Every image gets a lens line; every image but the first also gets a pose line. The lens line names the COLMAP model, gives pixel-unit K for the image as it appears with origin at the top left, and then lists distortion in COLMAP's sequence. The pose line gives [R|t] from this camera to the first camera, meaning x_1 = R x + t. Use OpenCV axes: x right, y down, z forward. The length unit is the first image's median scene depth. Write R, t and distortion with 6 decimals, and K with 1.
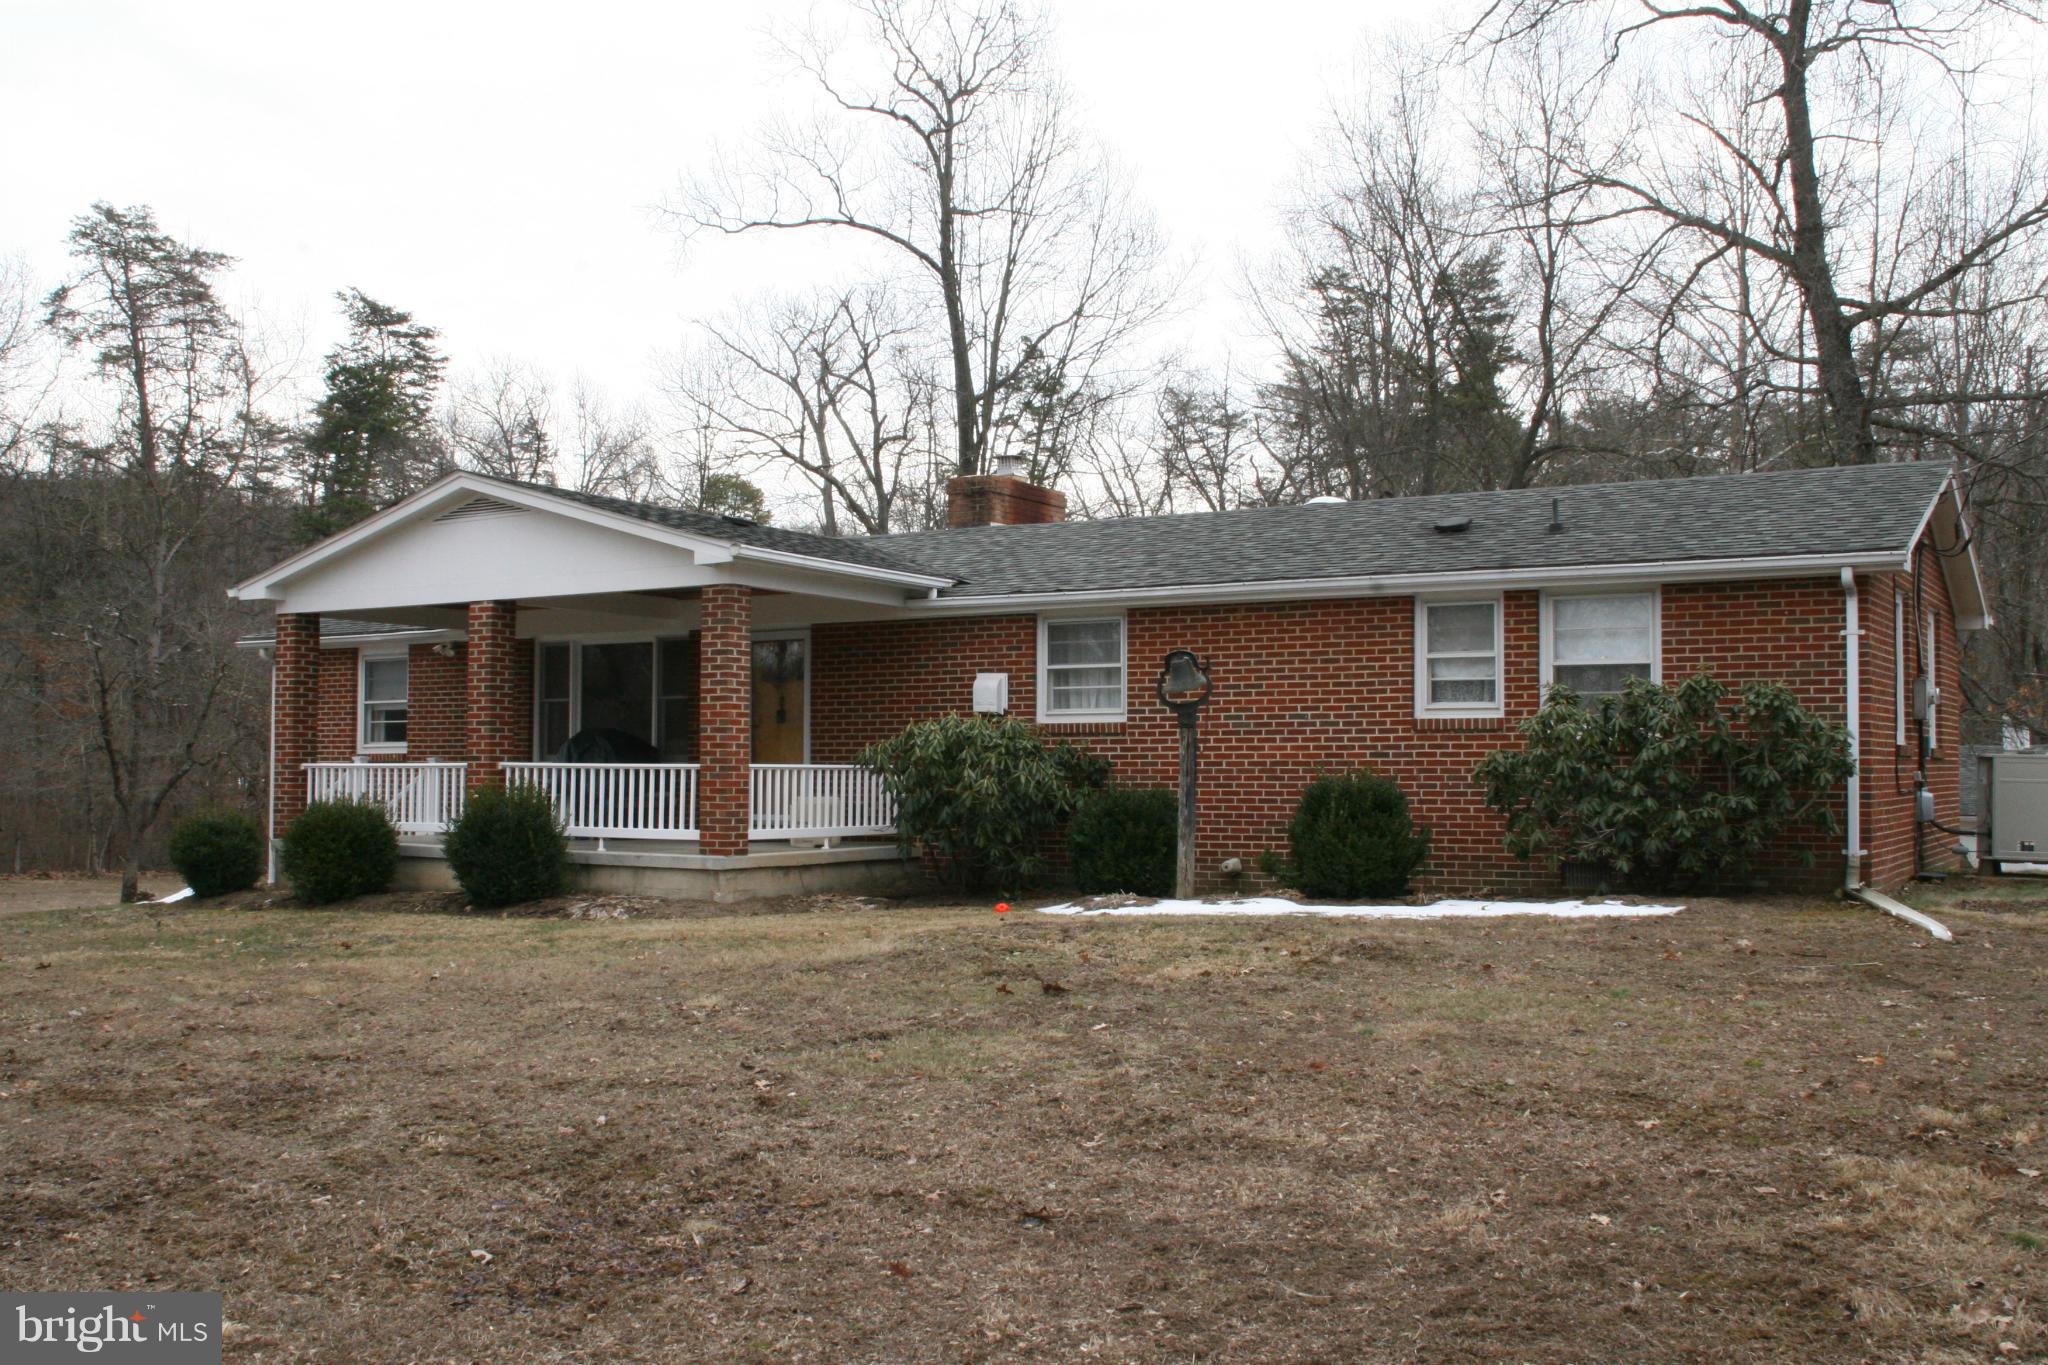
lens RADIAL K [[2007.6, 0, 1024.0], [0, 2007.6, 682.5], [0, 0, 1]] dist [-0.126185, 0.139913]
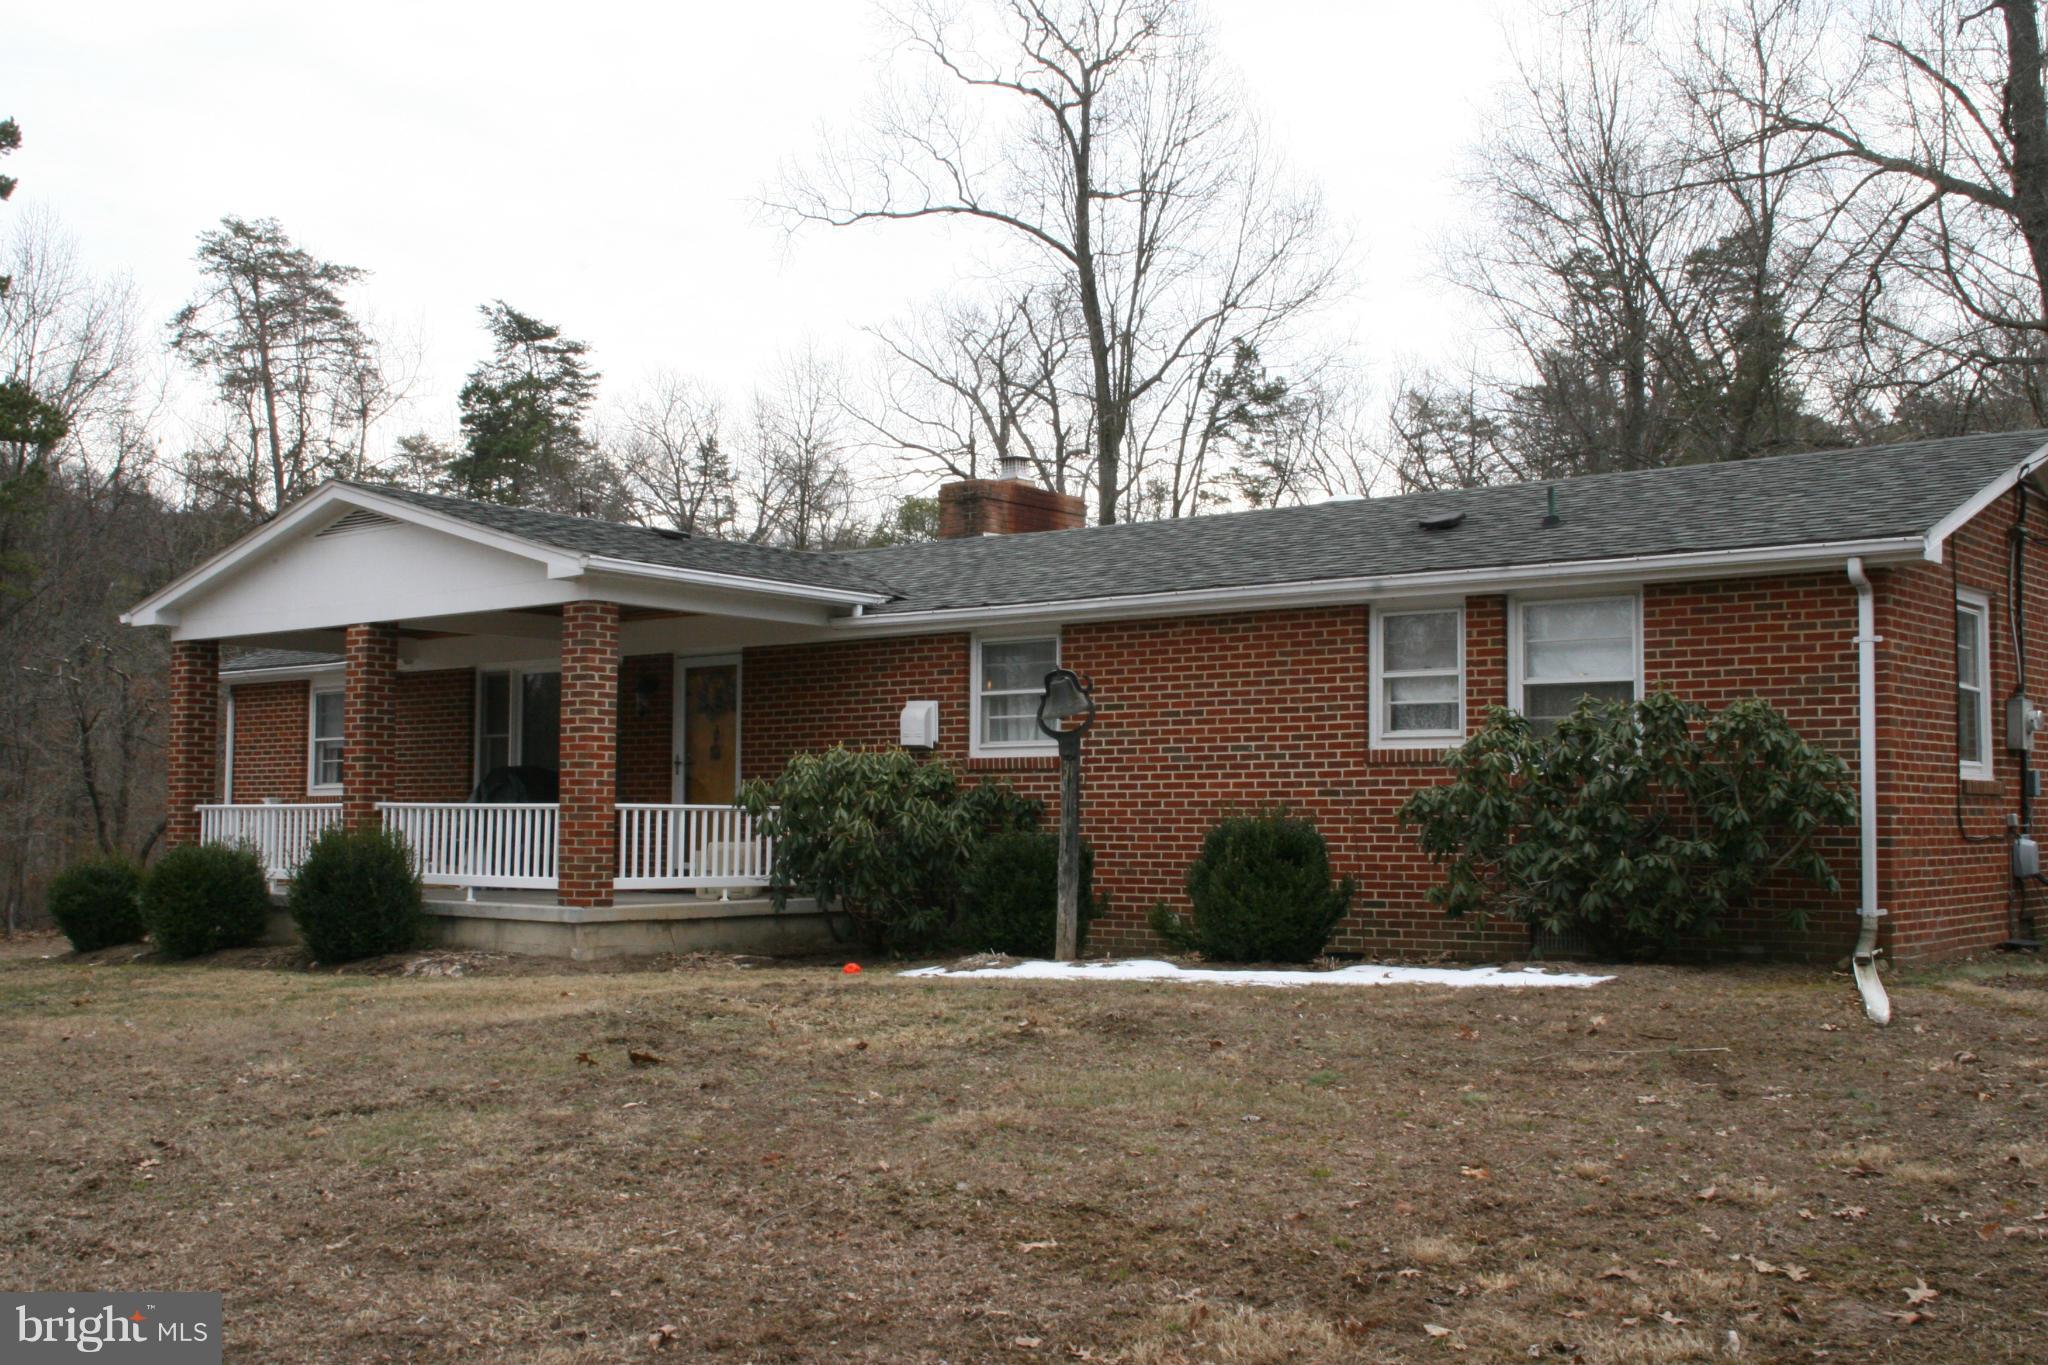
lens RADIAL K [[2211.0, 0, 1024.0], [0, 2211.0, 679.4], [0, 0, 1]] dist [-0.063573, 0.037617]
pose [[0.991013, -0.007069, -0.133576, 0.169676], [0.004113, 0.999741, -0.022393, 0.008340], [0.133700, 0.021643, 0.990785, 0.055940]]
